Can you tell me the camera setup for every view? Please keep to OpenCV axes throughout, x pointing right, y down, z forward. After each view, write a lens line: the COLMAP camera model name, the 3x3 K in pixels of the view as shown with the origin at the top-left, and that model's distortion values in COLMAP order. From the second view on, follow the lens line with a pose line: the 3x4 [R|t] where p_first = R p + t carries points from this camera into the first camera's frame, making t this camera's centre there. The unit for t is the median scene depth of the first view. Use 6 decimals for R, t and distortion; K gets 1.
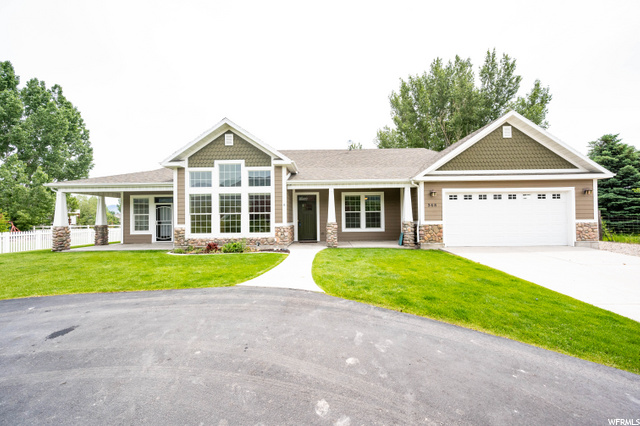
lens RADIAL K [[268.9, 0, 321.5], [0, 268.9, 218.0], [0, 0, 1]] dist [0.001305, -0.001388]
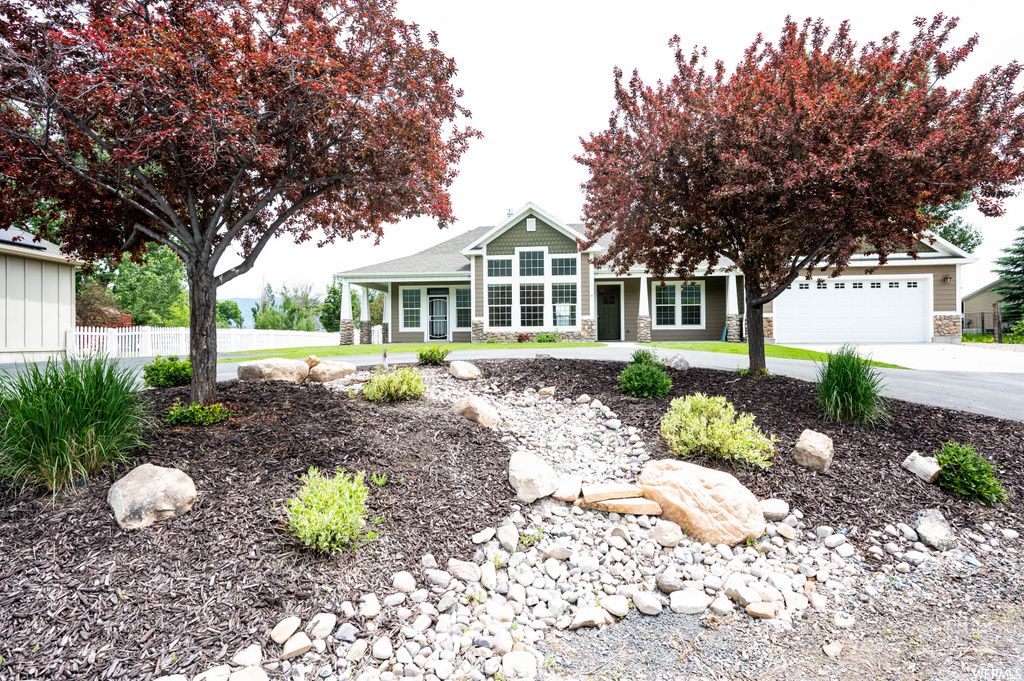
lens RADIAL K [[601.3, 0, 502.1], [0, 601.3, 337.8], [0, 0, 1]] dist [0.003740, 0.002265]
pose [[0.994925, 0.004381, -0.100521, -0.233223], [-0.004334, 0.999990, 0.000692, 0.093437], [0.100523, -0.000253, 0.994935, -1.046992]]
